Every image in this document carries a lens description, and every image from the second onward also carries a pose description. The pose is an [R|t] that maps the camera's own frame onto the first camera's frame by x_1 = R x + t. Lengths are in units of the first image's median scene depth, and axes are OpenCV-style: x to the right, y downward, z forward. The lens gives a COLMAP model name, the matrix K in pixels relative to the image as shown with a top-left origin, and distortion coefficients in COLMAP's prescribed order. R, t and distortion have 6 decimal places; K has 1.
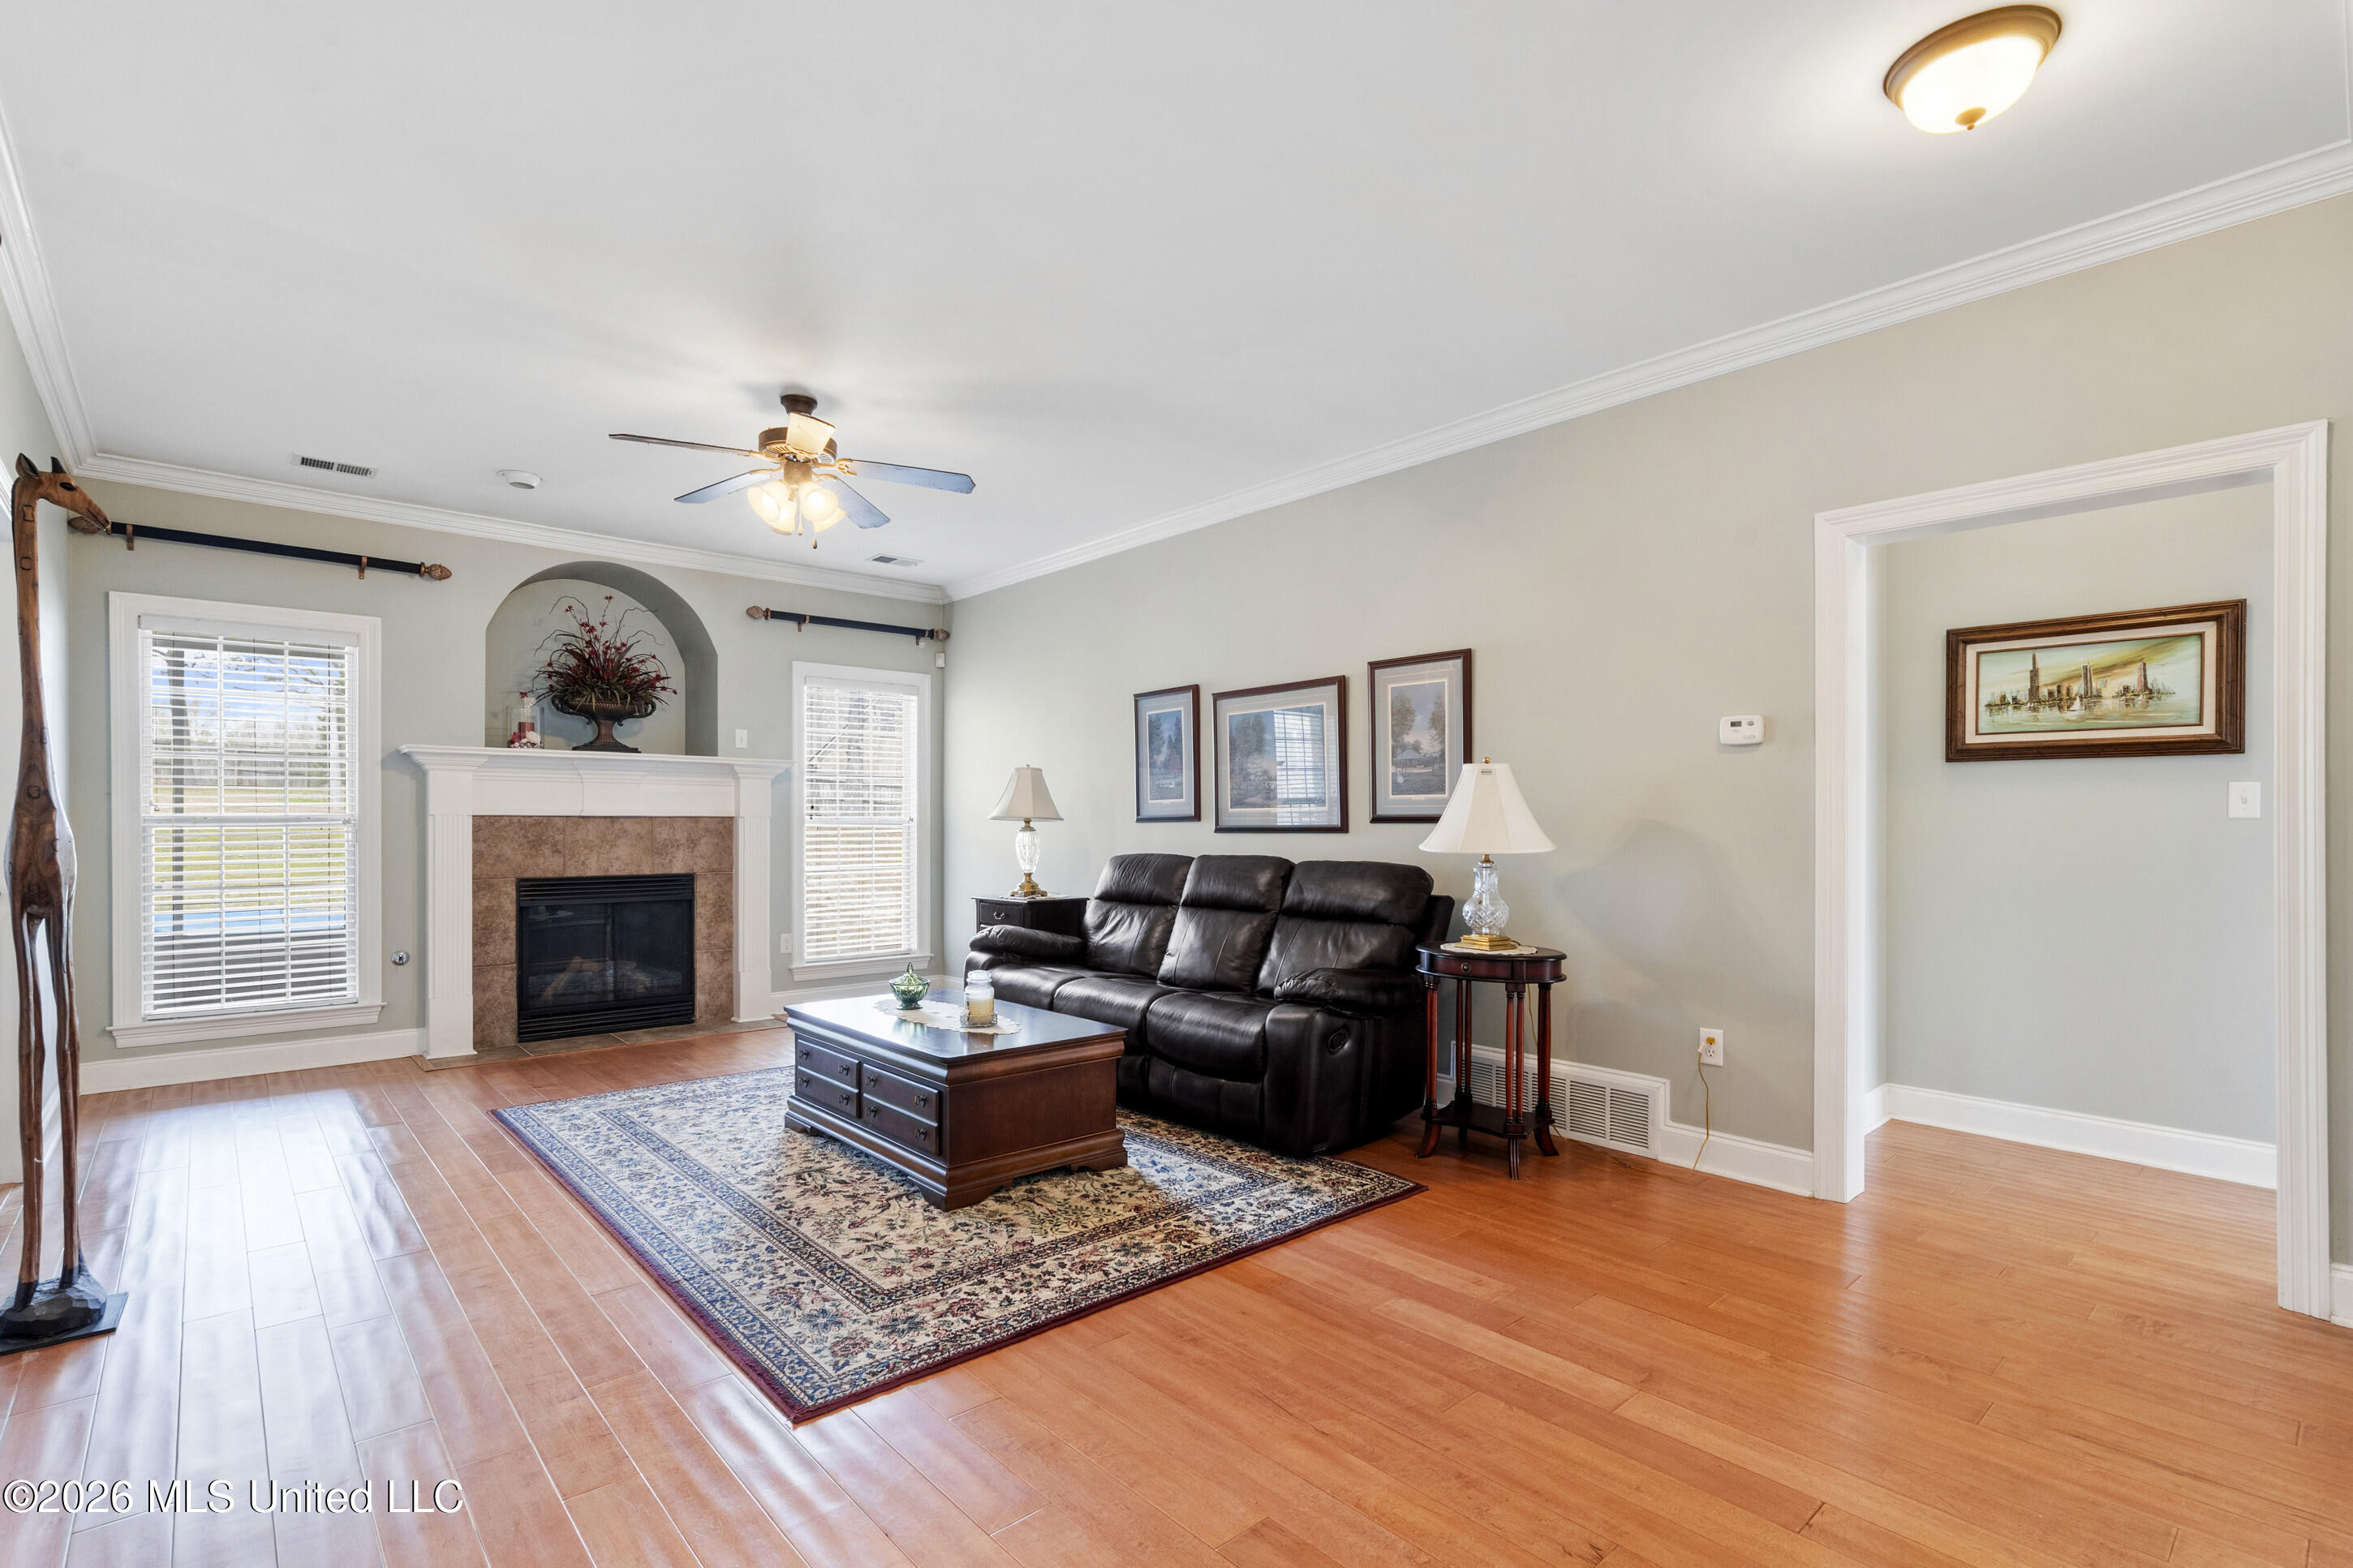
lens RADIAL K [[1071.5, 0, 1149.8], [0, 1071.5, 819.0], [0, 0, 1]] dist [-0.003932, 0.000802]
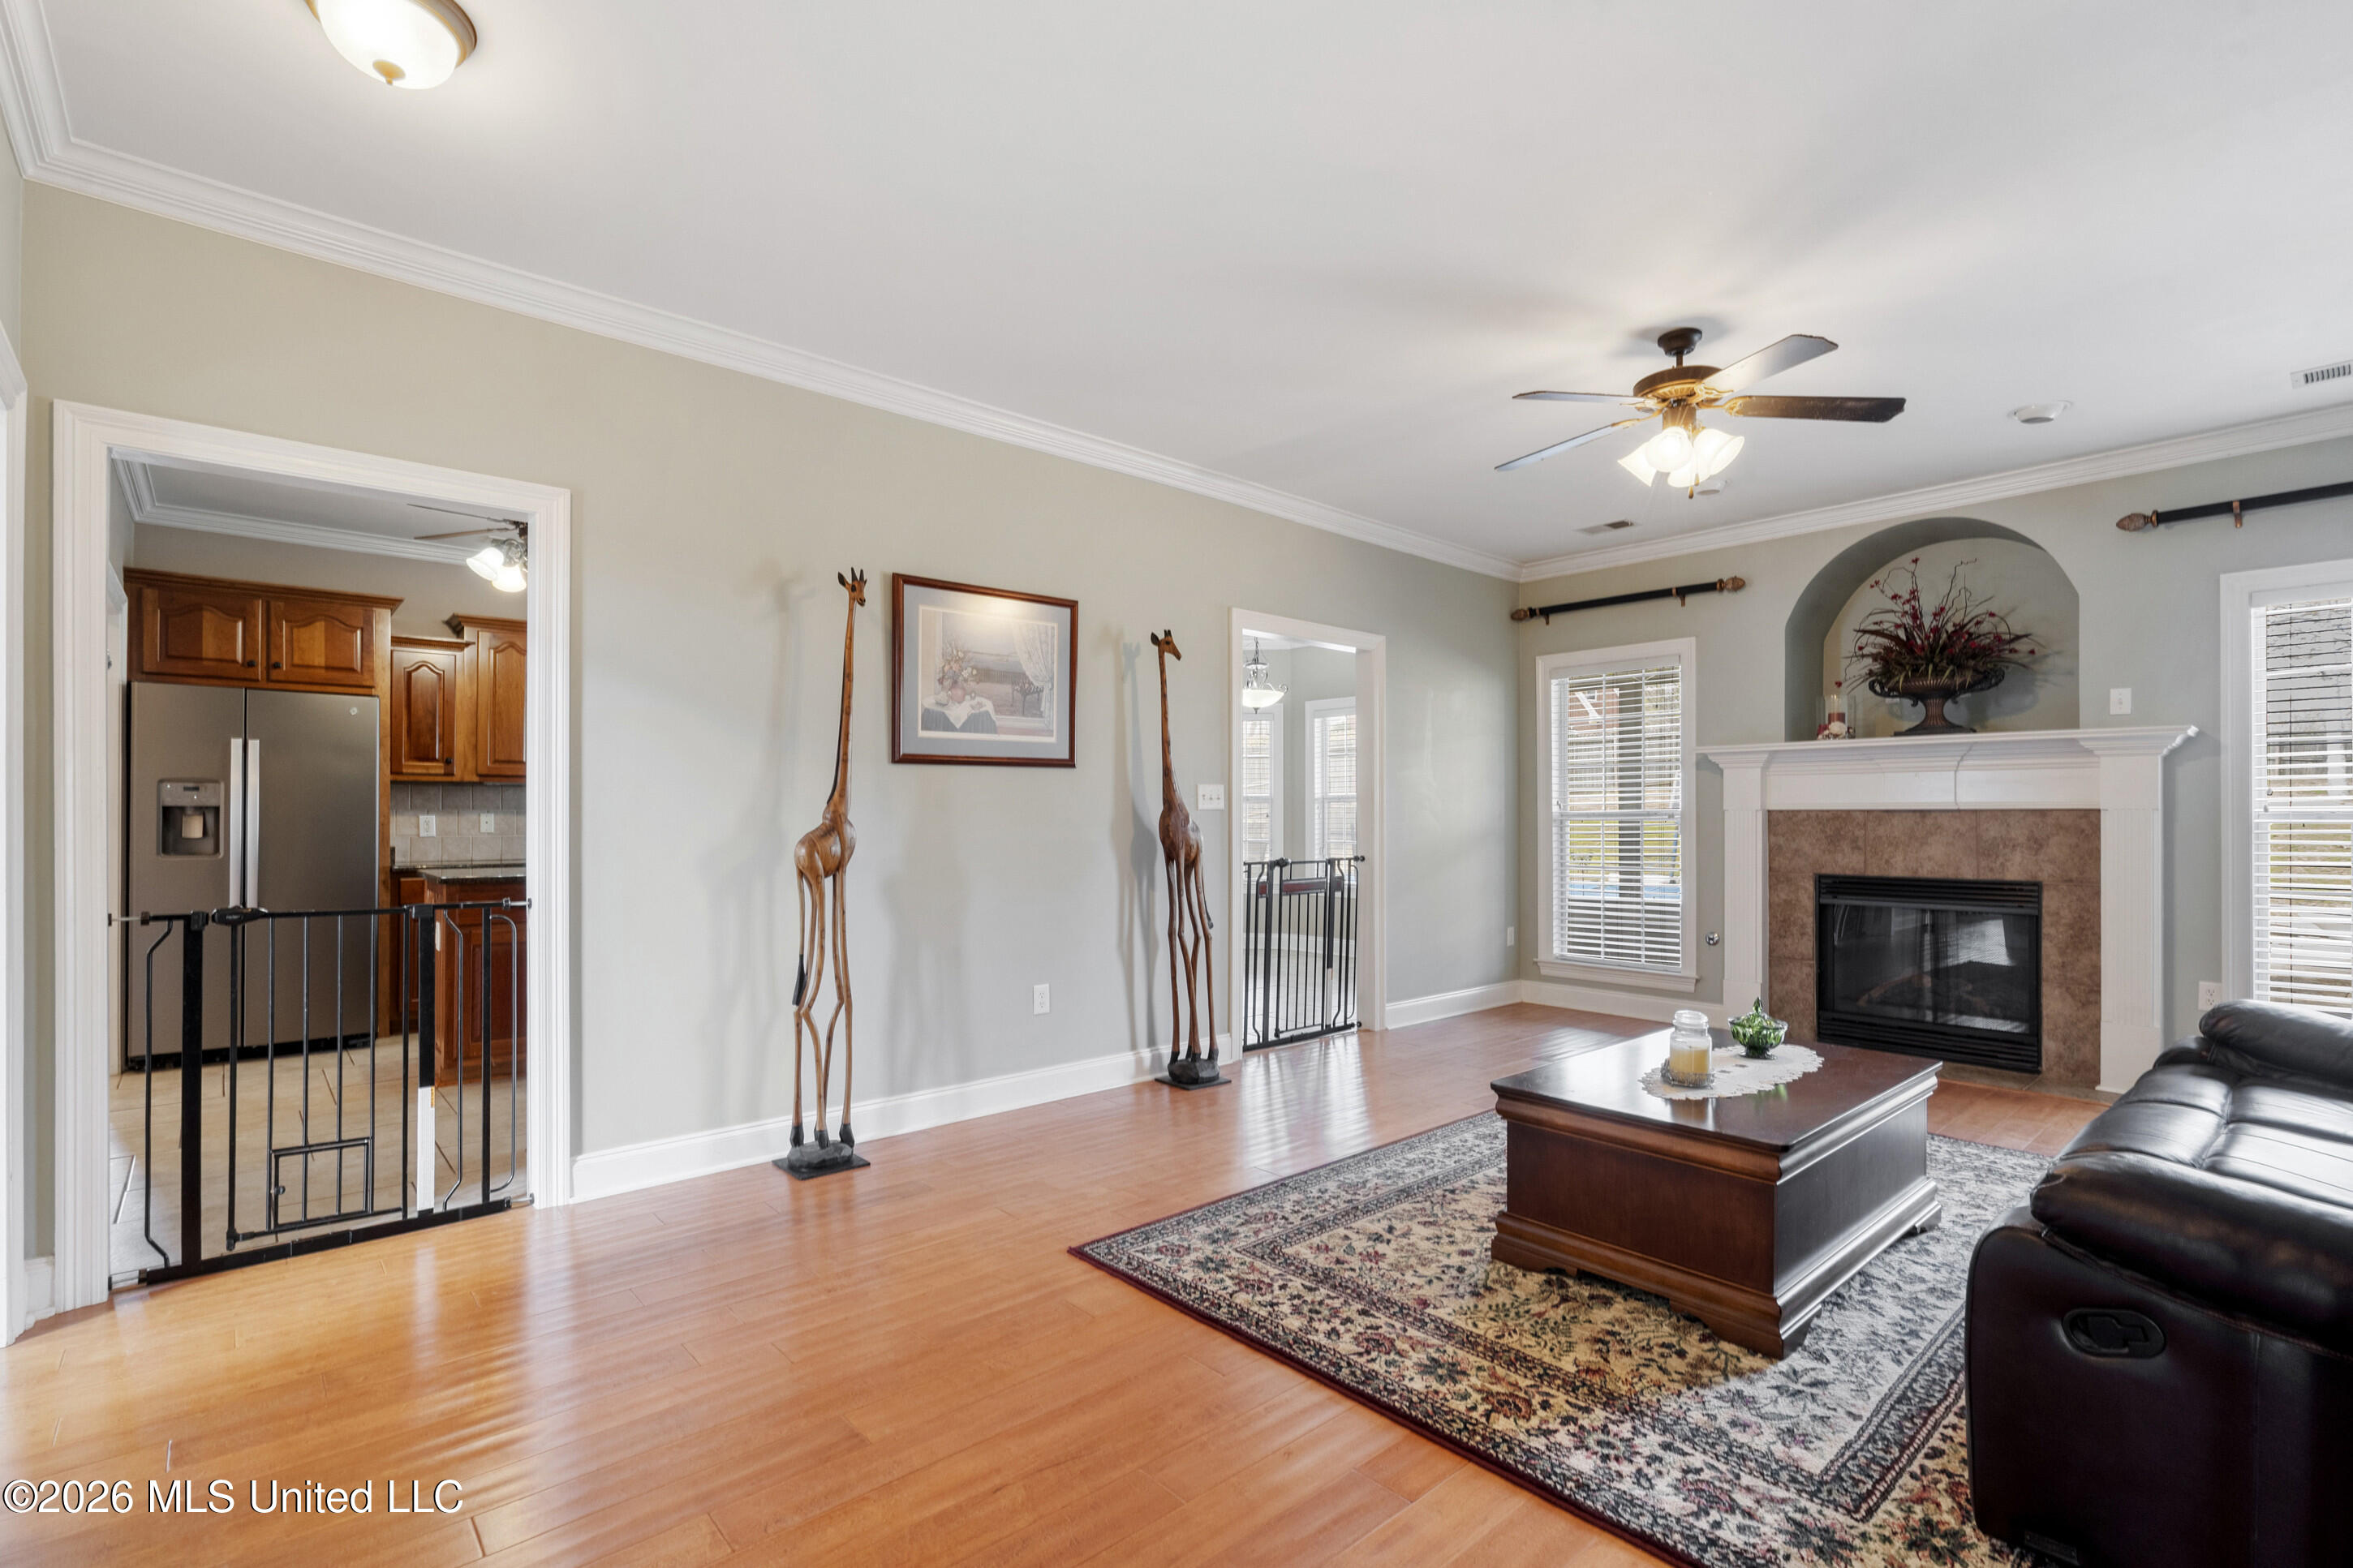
lens RADIAL K [[1071.5, 0, 1178.0], [0, 1071.5, 808.6], [0, 0, 1]] dist [-0.003932, 0.000802]
pose [[0.018476, -0.008323, -0.999795, 0.562172], [0.002672, 0.999962, -0.008275, 0.003305], [0.999826, -0.002518, 0.018498, 0.594991]]
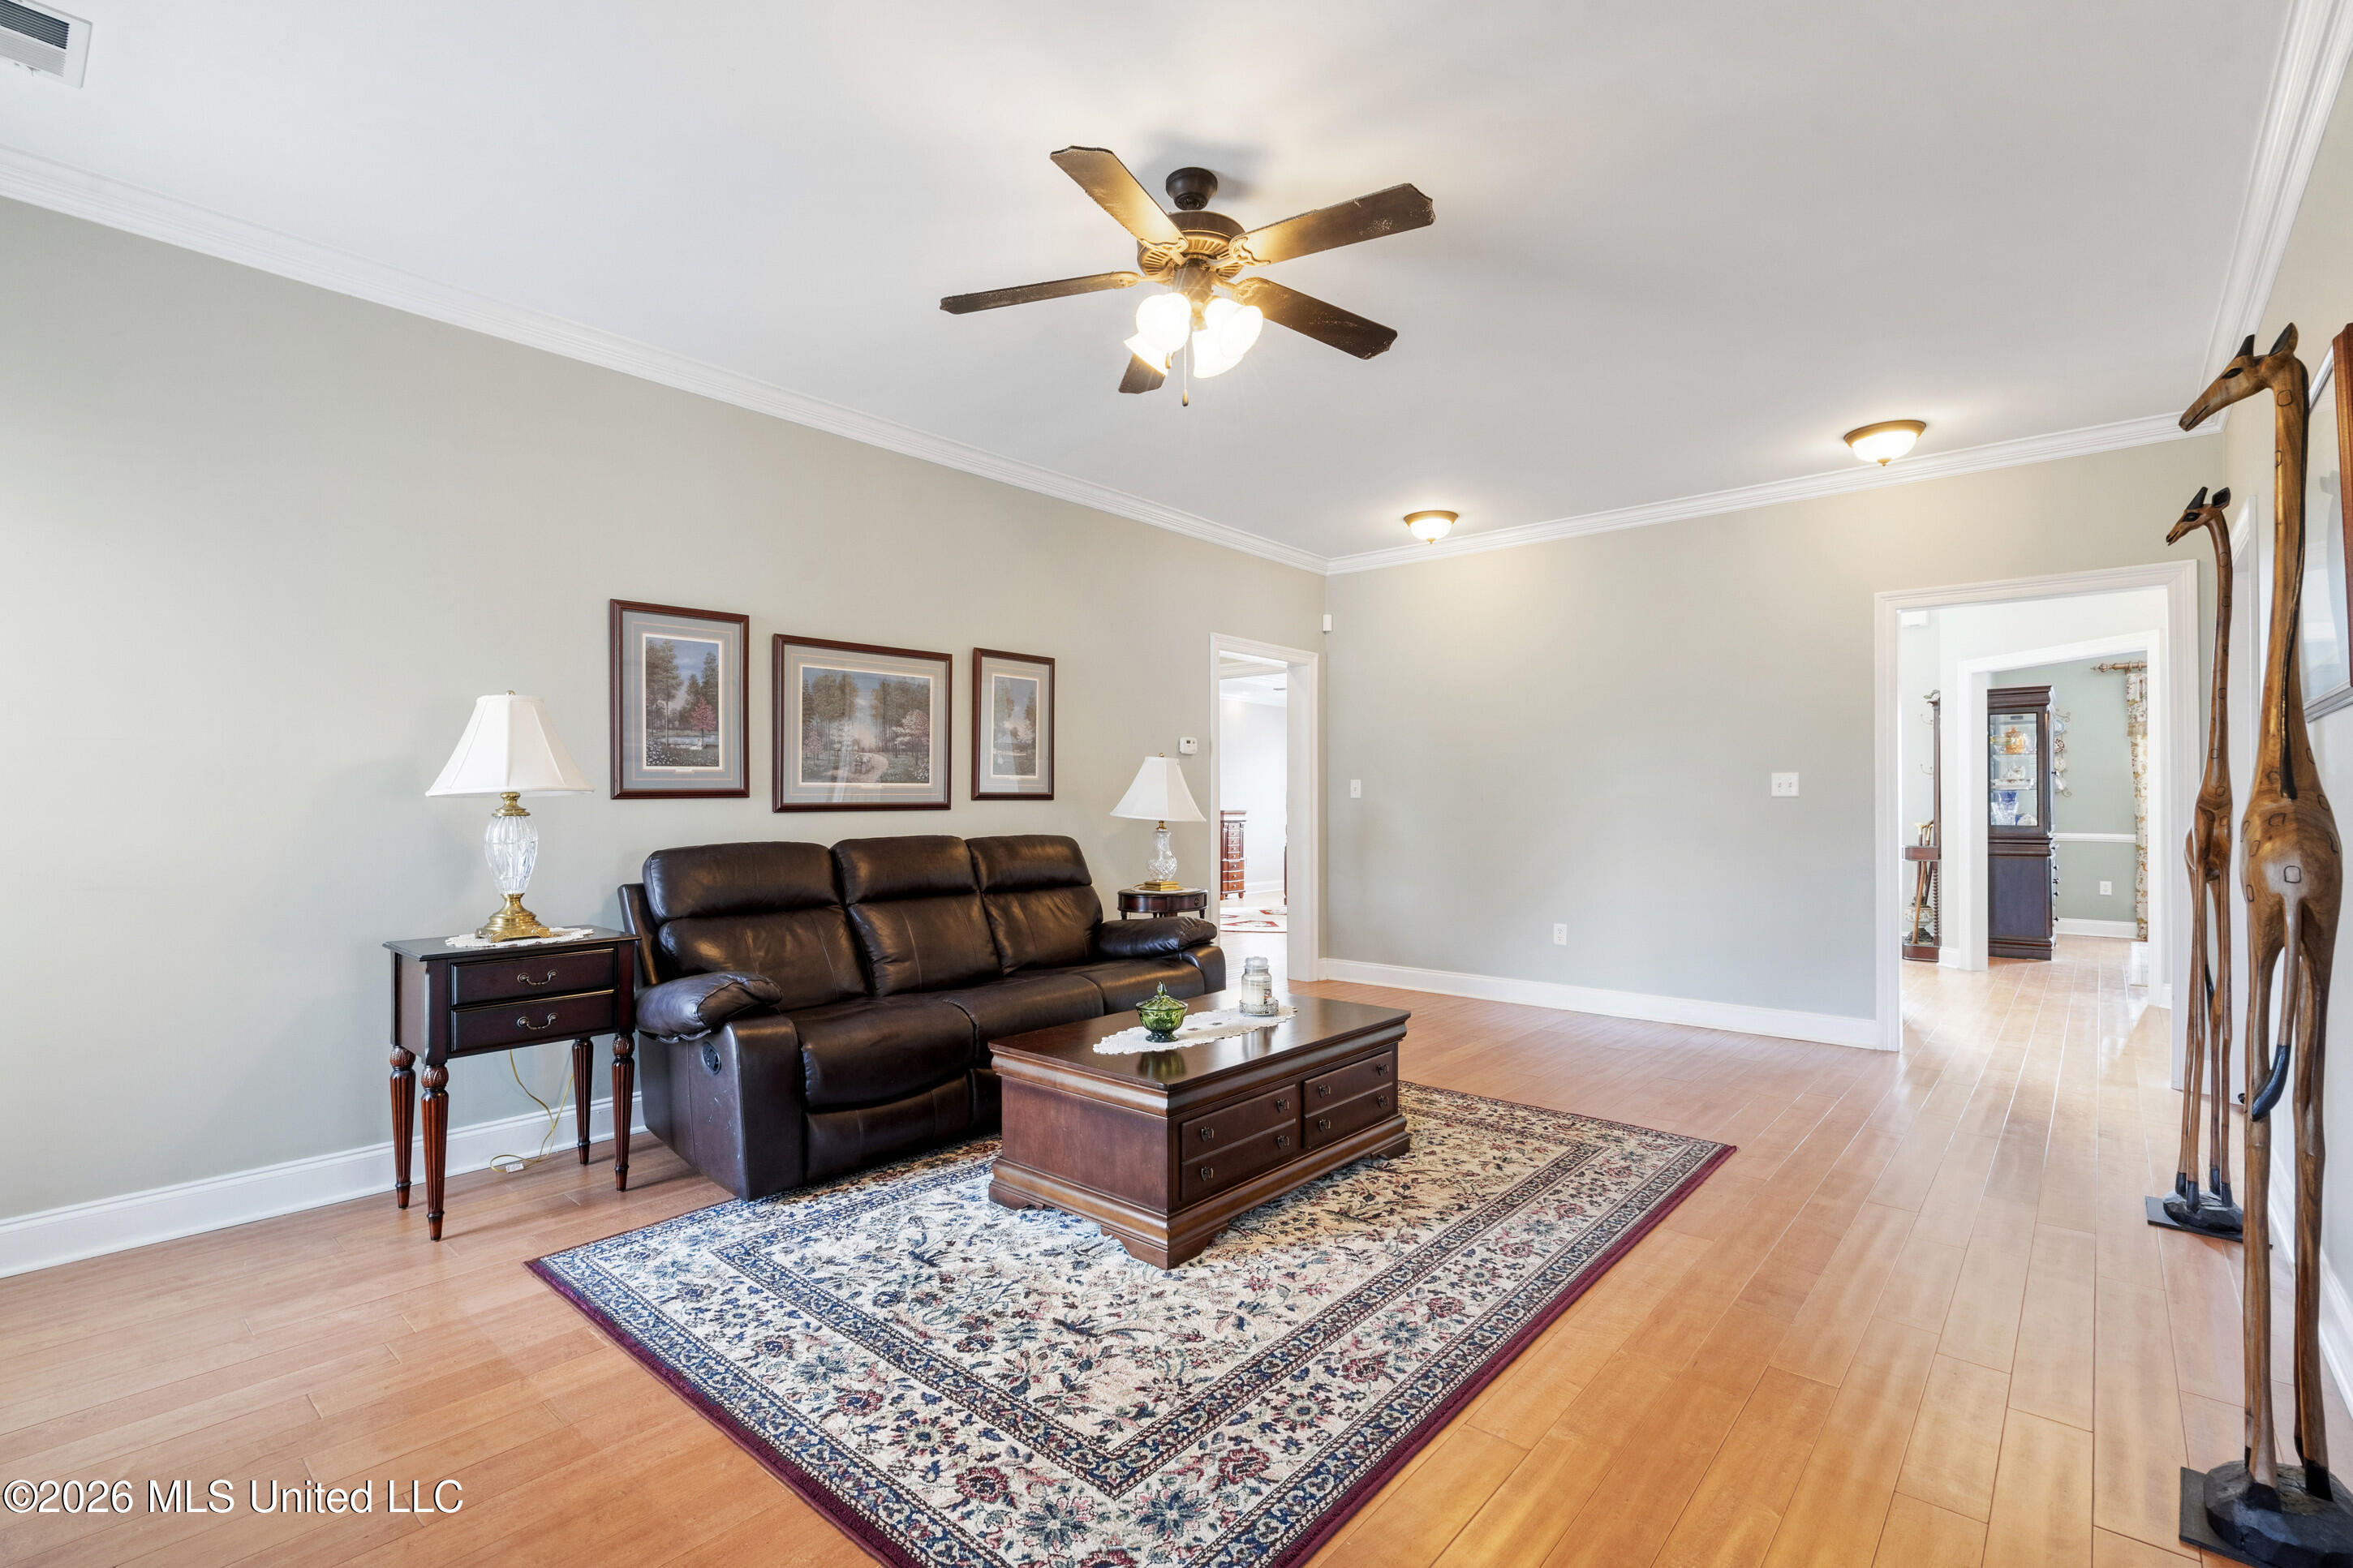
lens RADIAL K [[1071.5, 0, 1127.0], [0, 1071.5, 800.3], [0, 0, 1]] dist [-0.003932, 0.000802]
pose [[-0.104835, -0.007822, 0.994459, -1.042584], [-0.007455, 0.999947, 0.007079, -0.005453], [-0.994462, -0.006671, -0.104888, 1.157737]]
